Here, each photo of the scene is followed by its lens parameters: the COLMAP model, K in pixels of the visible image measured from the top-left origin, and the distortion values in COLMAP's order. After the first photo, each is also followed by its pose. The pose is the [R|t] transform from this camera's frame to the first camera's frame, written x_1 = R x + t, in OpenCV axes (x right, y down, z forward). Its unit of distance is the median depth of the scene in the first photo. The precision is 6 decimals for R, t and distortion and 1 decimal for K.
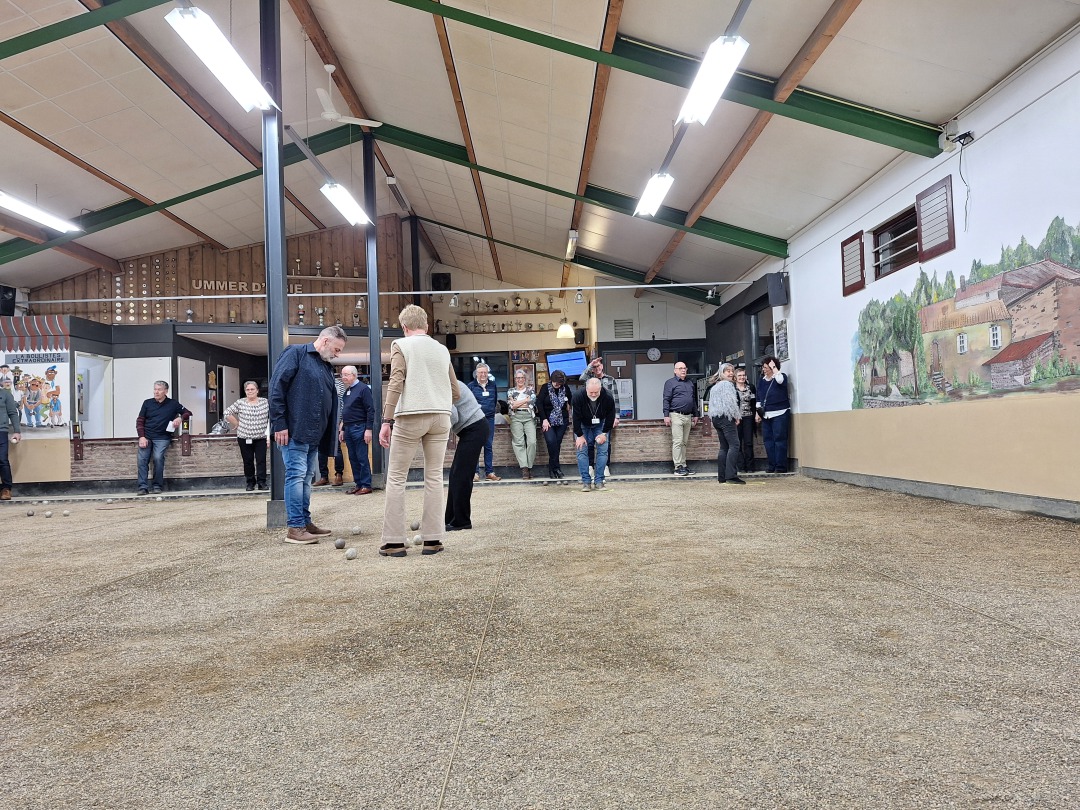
lens RADIAL K [[752.0, 0, 545.2], [0, 752.0, 408.6], [0, 0, 1]] dist [0.099803, -0.108472]
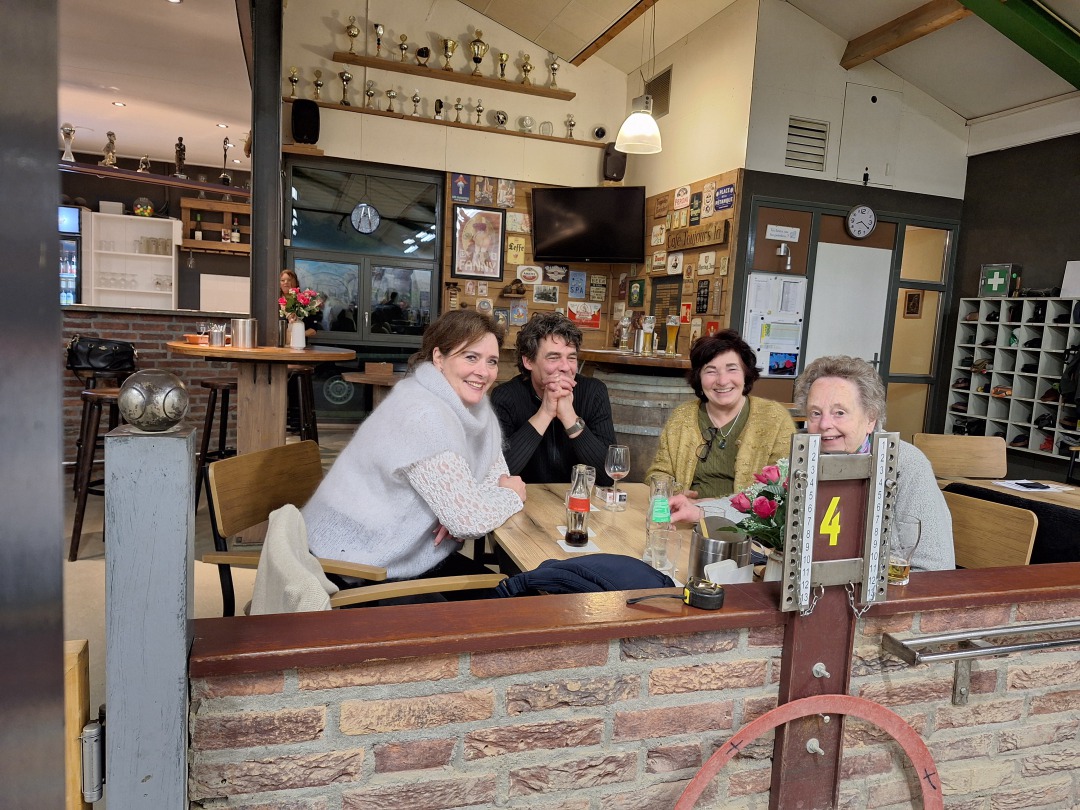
lens RADIAL K [[752.0, 0, 556.1], [0, 752.0, 408.0], [0, 0, 1]] dist [0.099803, -0.108472]
pose [[0.943464, 0.052383, 0.327310, -0.199533], [-0.101054, 0.985883, 0.133504, -0.015786], [-0.315696, -0.159032, 0.935438, 0.915348]]
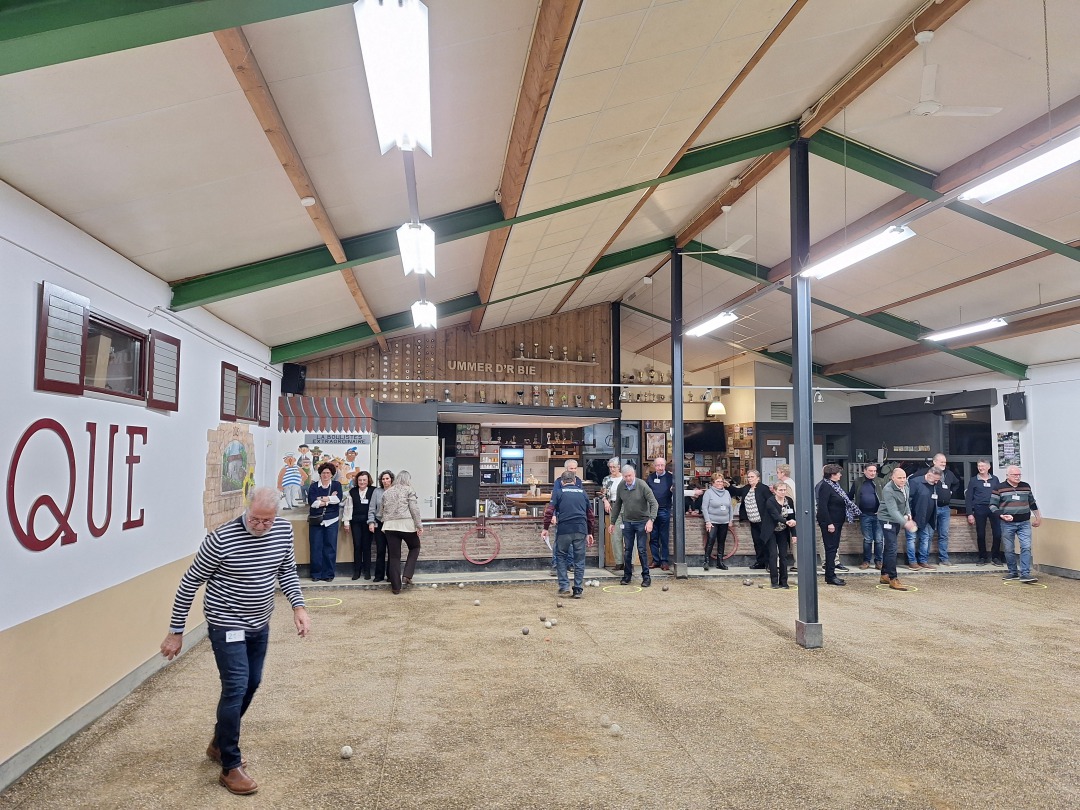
lens RADIAL K [[752.0, 0, 554.5], [0, 752.0, 402.9], [0, 0, 1]] dist [0.099803, -0.108472]
pose [[0.988323, 0.045981, 0.145267, -0.525084], [-0.040150, 0.998276, -0.042822, -0.082037], [-0.146986, 0.036489, 0.988465, -0.037108]]
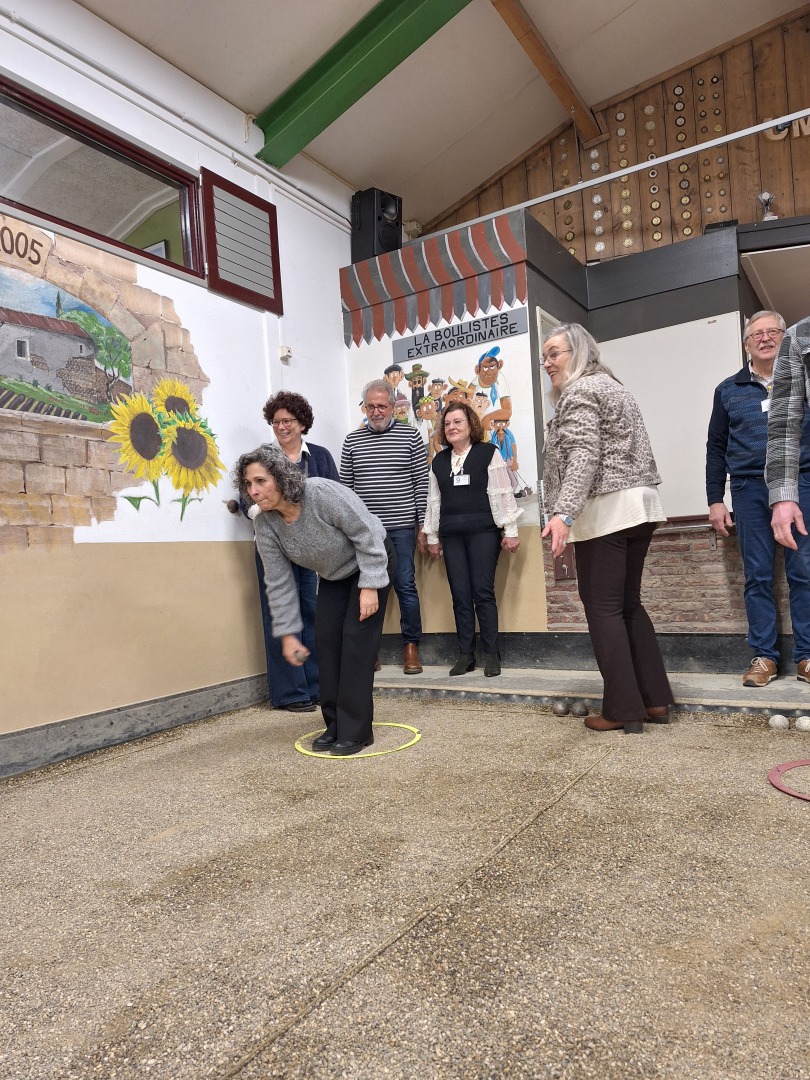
lens RADIAL K [[752.0, 0, 425.0], [0, 752.0, 554.4], [0, 0, 1]] dist [0.099803, -0.108472]
pose [[0.859641, -0.029118, -0.510069, -0.469751], [0.052926, 0.998078, 0.032222, 0.037957], [0.508150, -0.054696, 0.859530, 0.632292]]
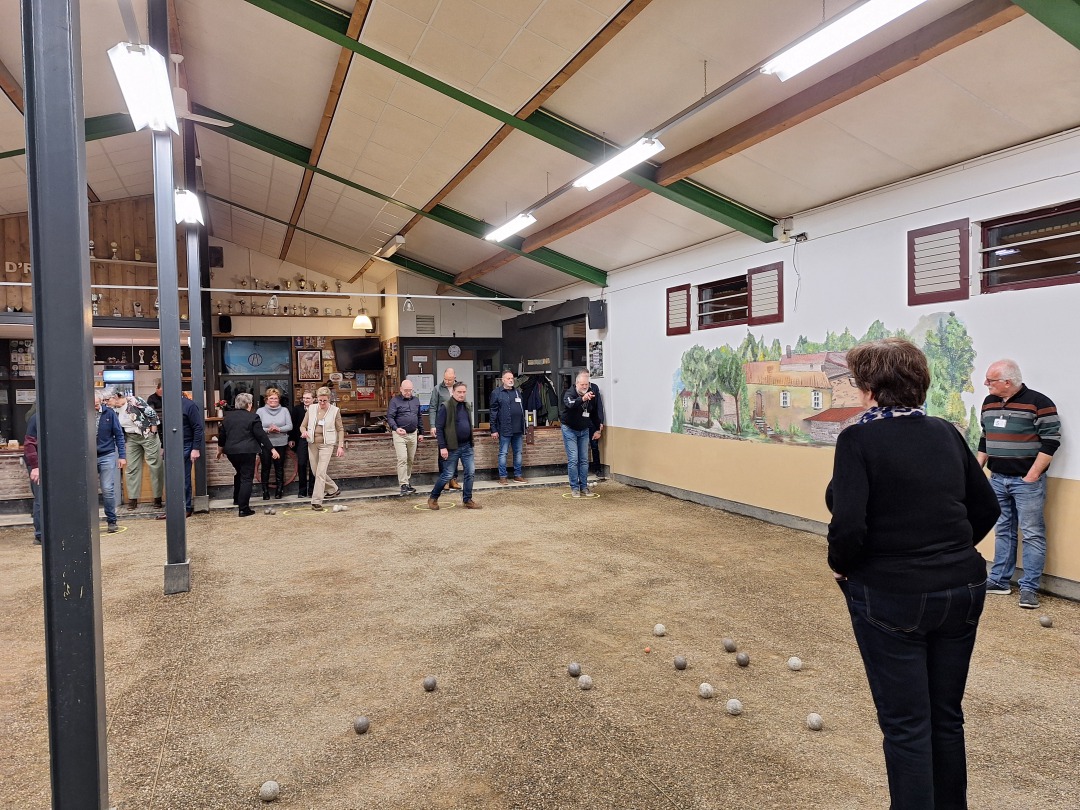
lens RADIAL K [[752.0, 0, 541.9], [0, 752.0, 407.6], [0, 0, 1]] dist [0.099803, -0.108472]
pose [[0.932148, 0.003737, 0.362059, -0.162873], [-0.025103, 0.998208, 0.054327, -0.076462], [-0.361207, -0.059730, 0.930571, -0.004752]]
